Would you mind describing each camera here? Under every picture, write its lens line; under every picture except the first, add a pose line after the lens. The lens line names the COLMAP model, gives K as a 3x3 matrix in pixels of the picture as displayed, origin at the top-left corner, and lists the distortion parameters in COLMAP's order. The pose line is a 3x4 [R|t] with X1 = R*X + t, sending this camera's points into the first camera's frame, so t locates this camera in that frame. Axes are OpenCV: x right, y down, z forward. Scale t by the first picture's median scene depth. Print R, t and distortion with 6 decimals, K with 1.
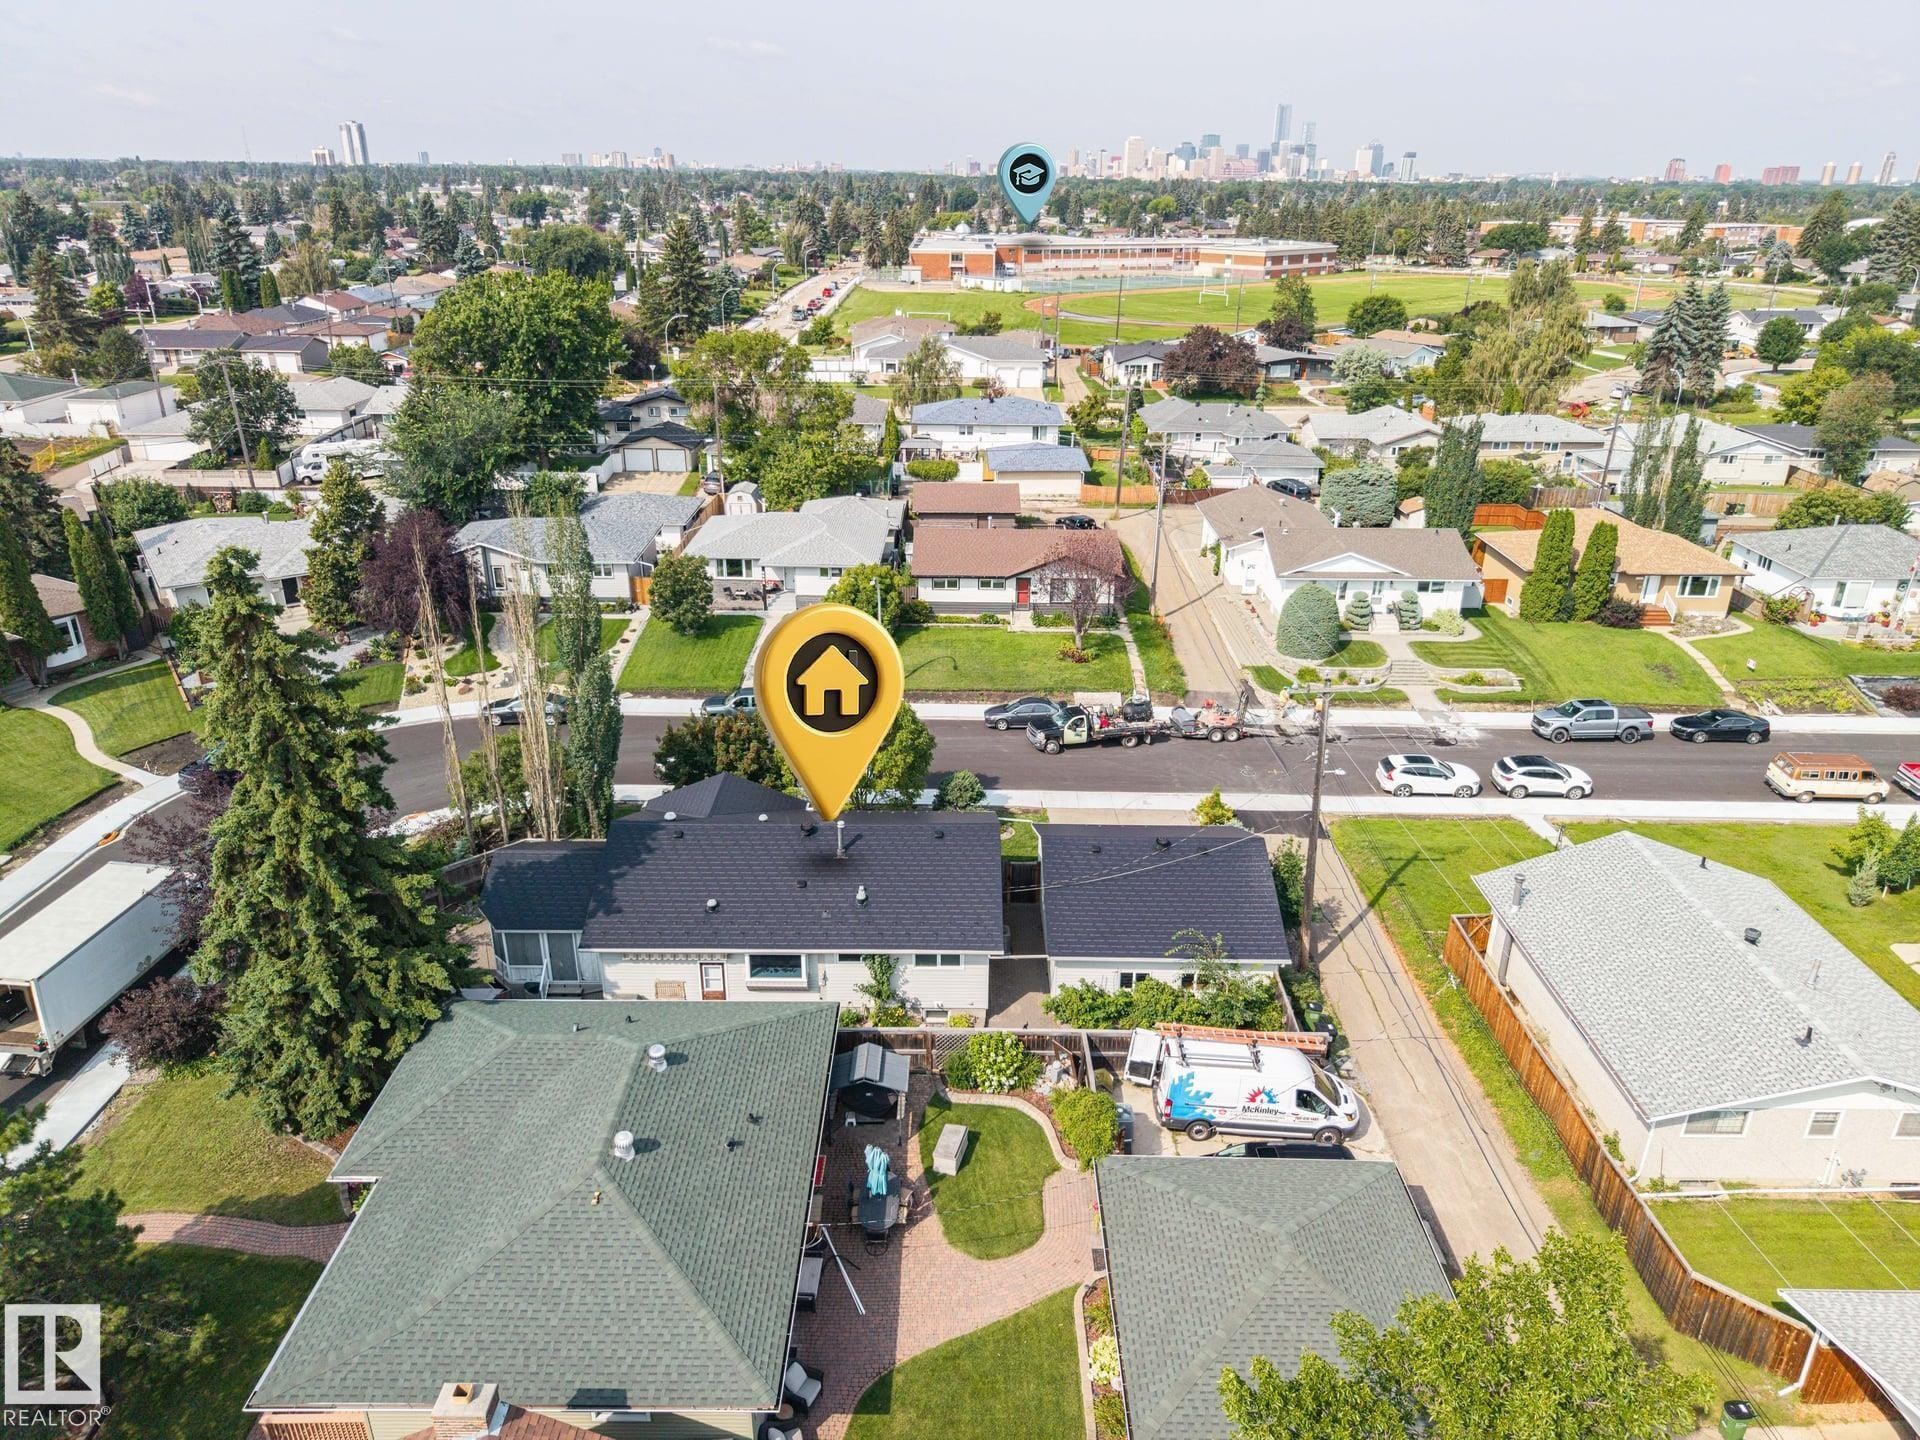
lens RADIAL K [[1289.9, 0, 962.3], [0, 1289.9, 720.4], [0, 0, 1]] dist [0.008594, -0.004949]
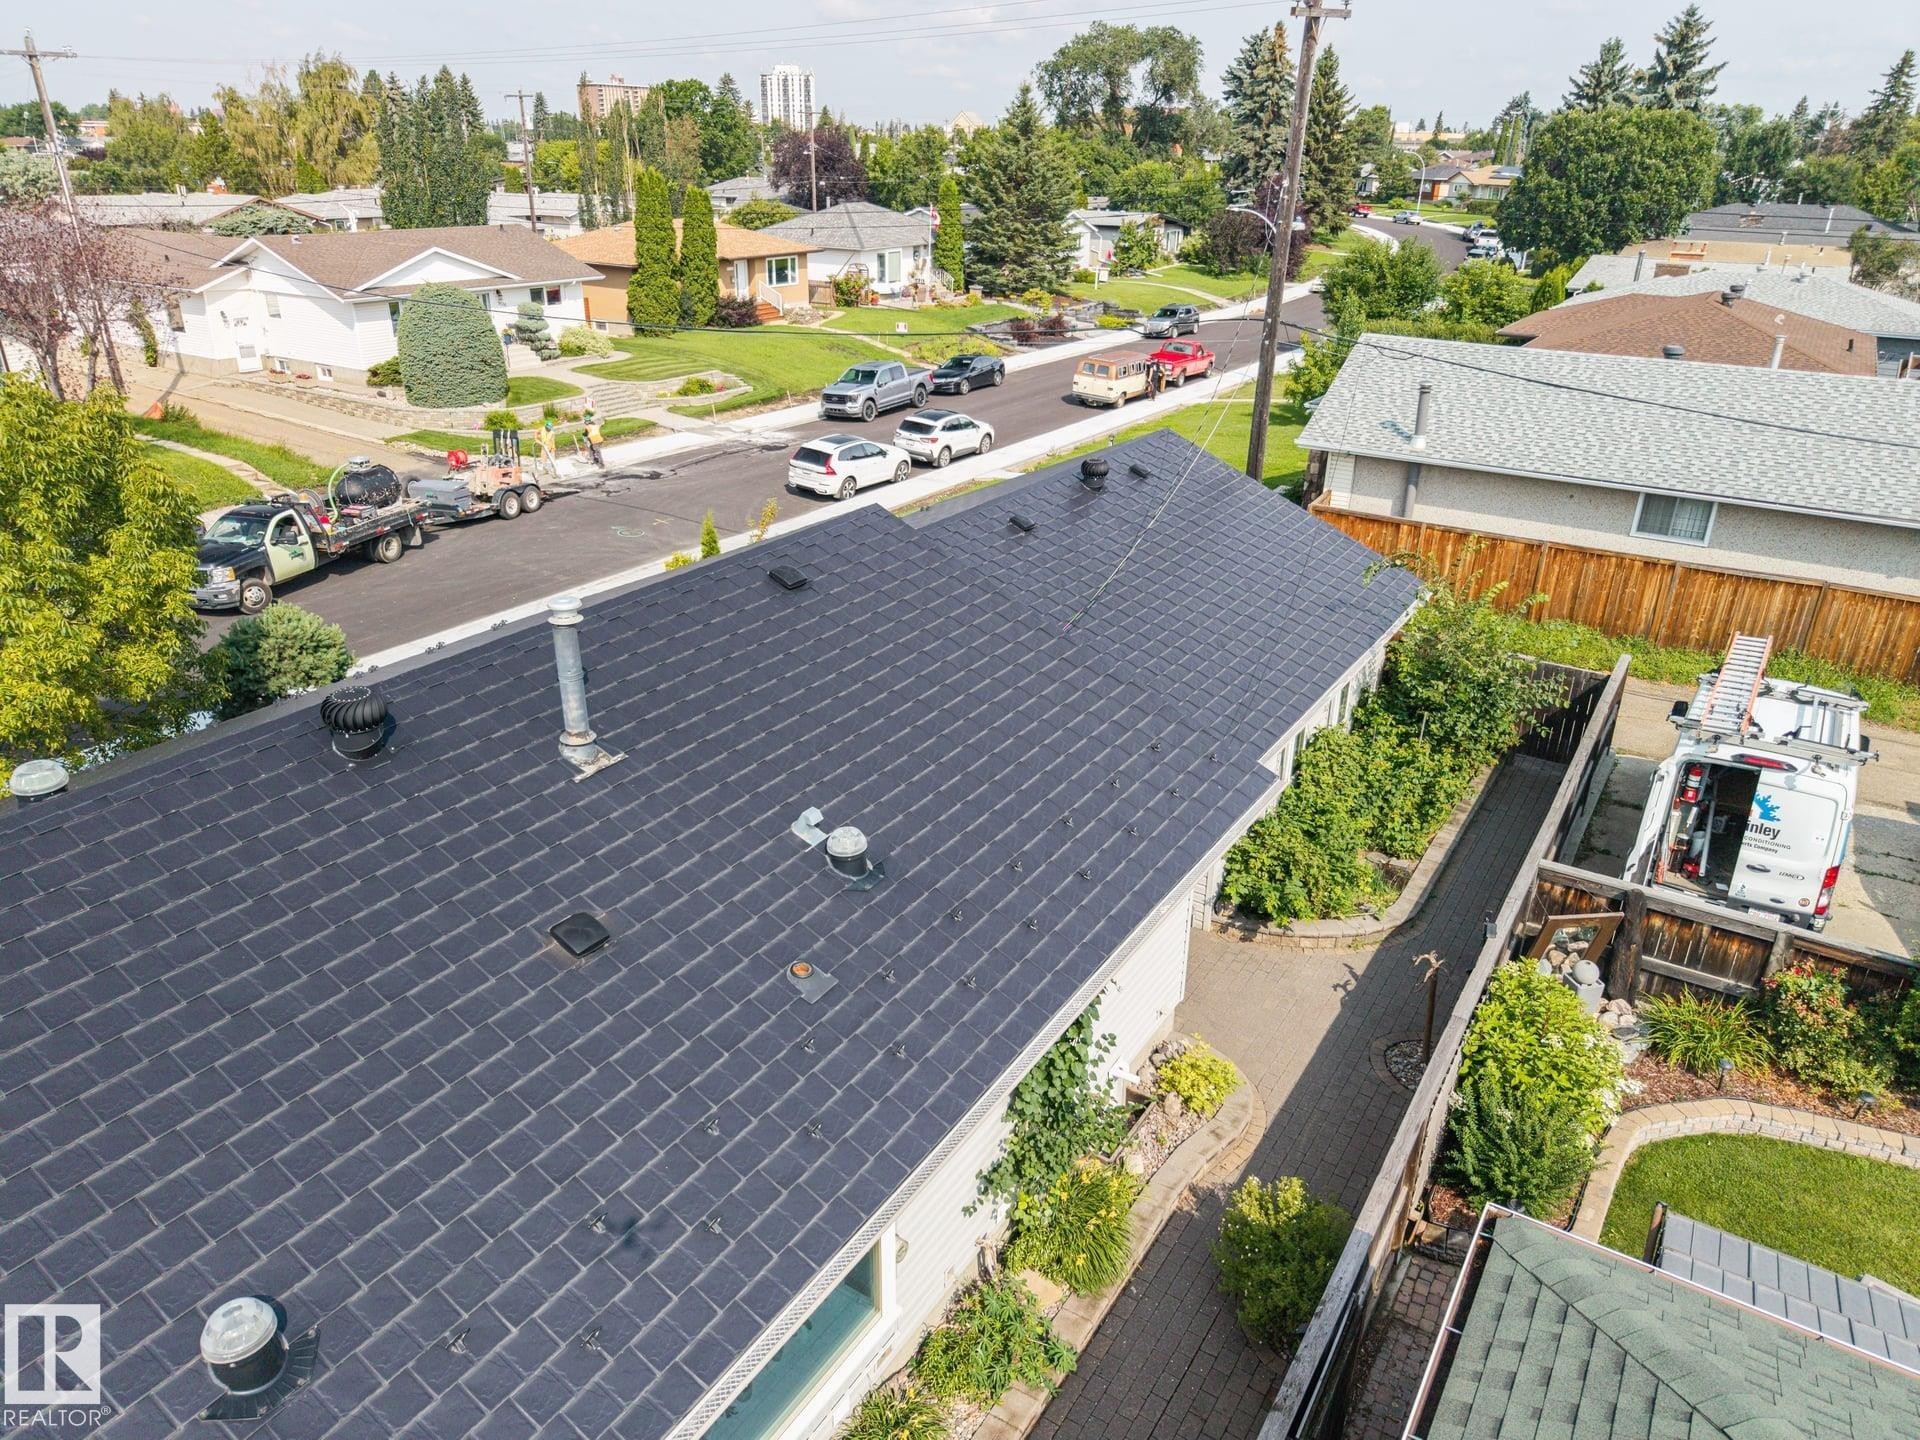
lens RADIAL K [[1289.9, 0, 954.2], [0, 1289.9, 718.8], [0, 0, 1]] dist [0.008594, -0.004949]
pose [[0.536576, -0.345110, 0.770055, -0.152885], [0.316245, 0.928281, 0.195661, 0.047778], [-0.782353, 0.138539, 0.607233, 0.534657]]
